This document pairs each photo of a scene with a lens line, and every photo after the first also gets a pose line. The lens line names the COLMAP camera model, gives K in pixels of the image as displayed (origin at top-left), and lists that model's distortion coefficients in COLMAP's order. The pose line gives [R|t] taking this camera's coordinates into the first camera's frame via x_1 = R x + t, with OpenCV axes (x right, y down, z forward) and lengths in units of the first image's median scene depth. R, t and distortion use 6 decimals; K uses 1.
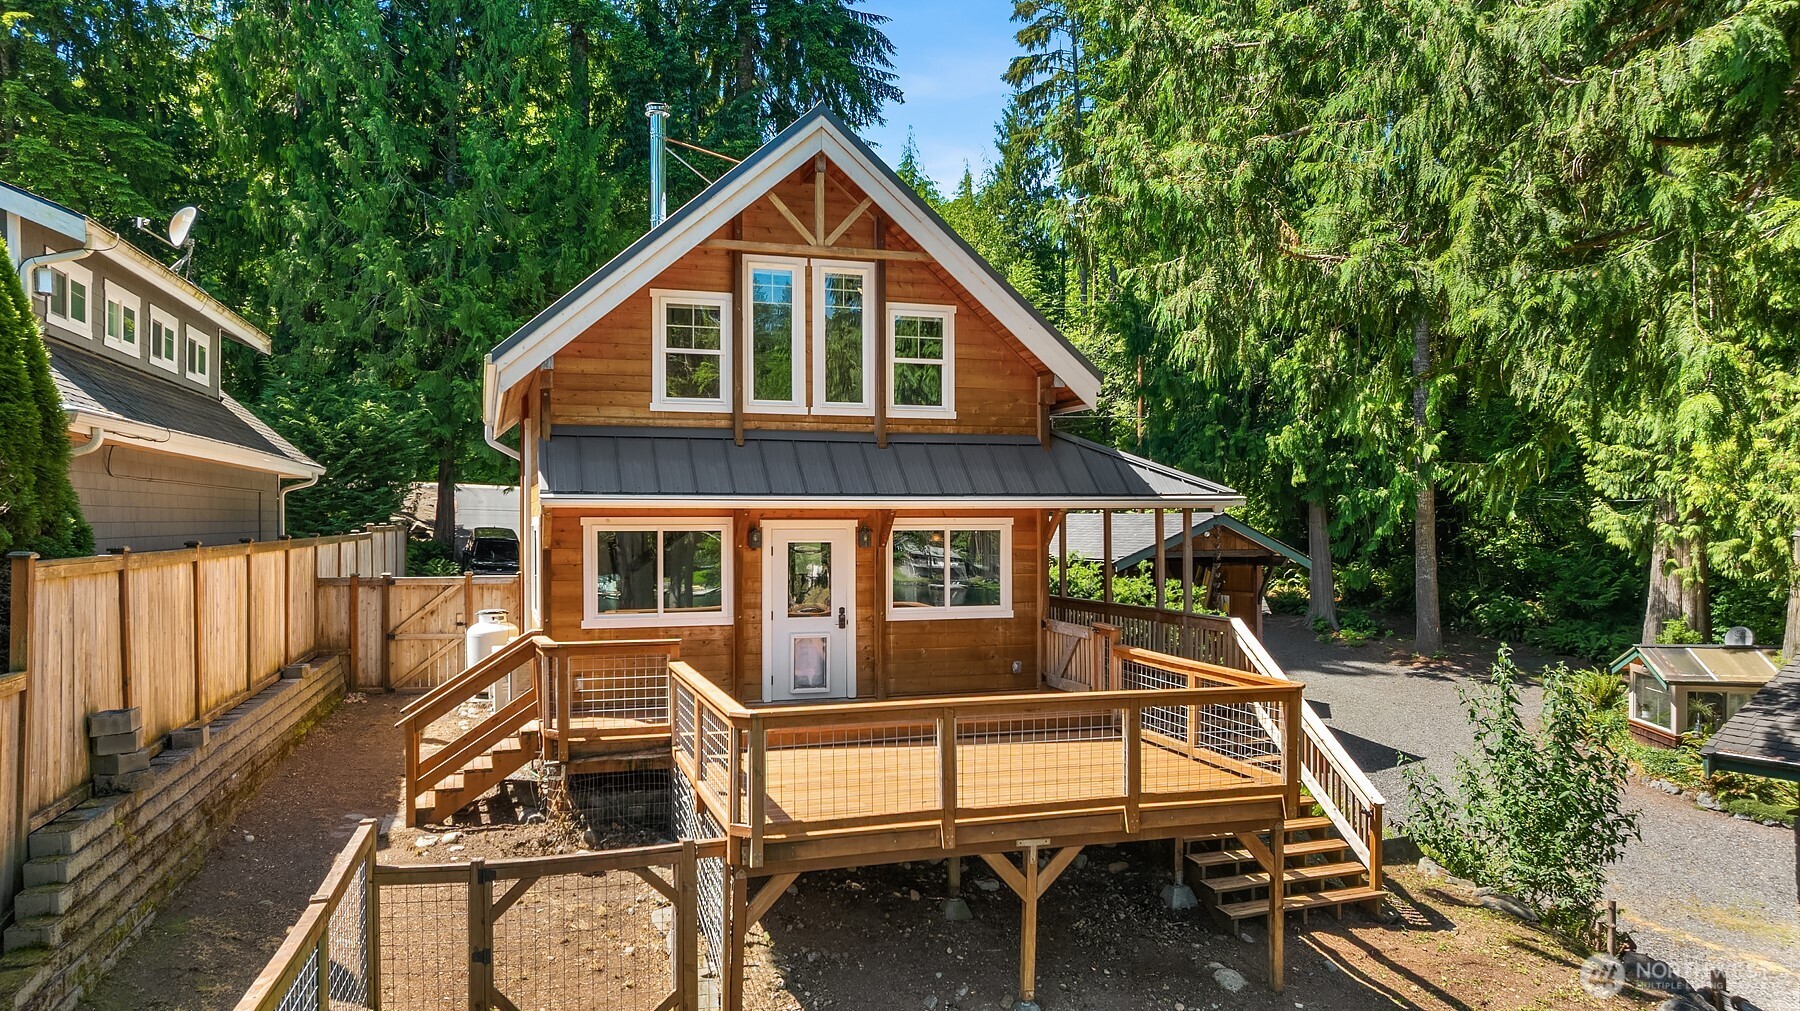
lens RADIAL K [[1267.0, 0, 909.6], [0, 1267.0, 506.6], [0, 0, 1]] dist [-0.014347, -0.002270]
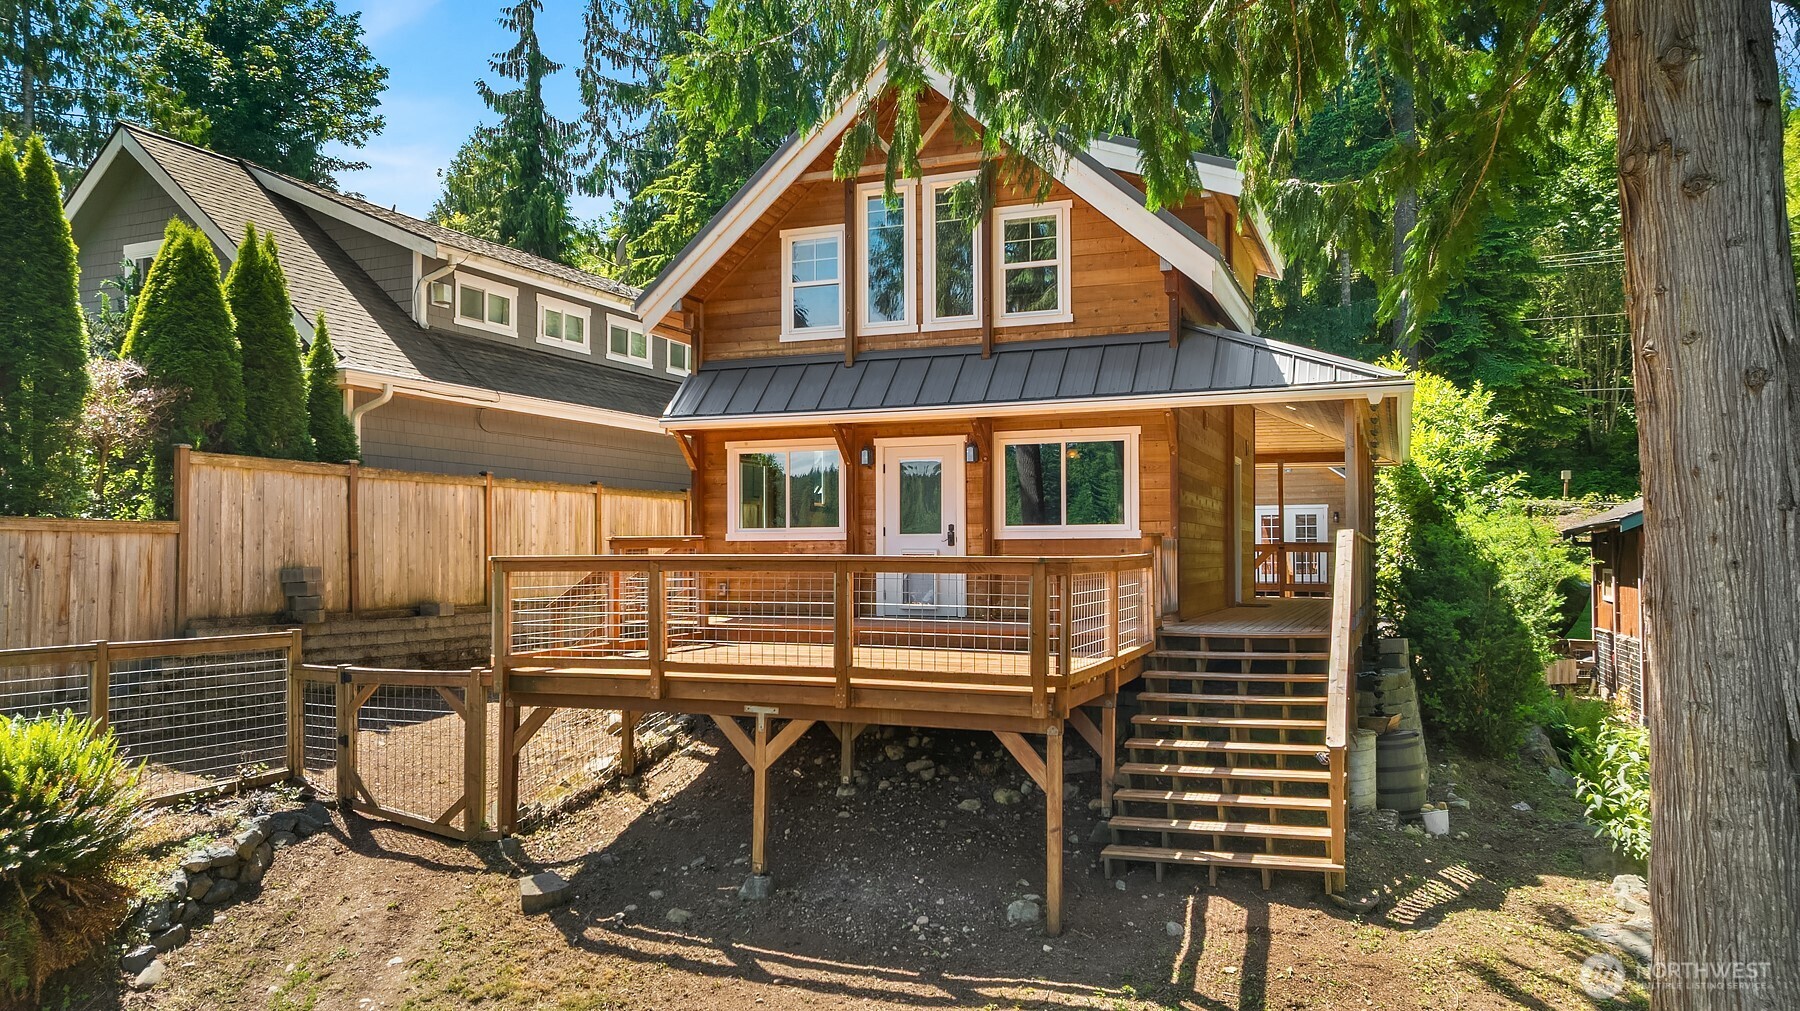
lens RADIAL K [[1267.0, 0, 909.6], [0, 1267.0, 506.6], [0, 0, 1]] dist [-0.014347, -0.002270]
pose [[0.770387, -0.027719, -0.636974, 0.545798], [0.006785, 0.999354, -0.035283, 0.100275], [0.637541, 0.022860, 0.770077, 0.226038]]
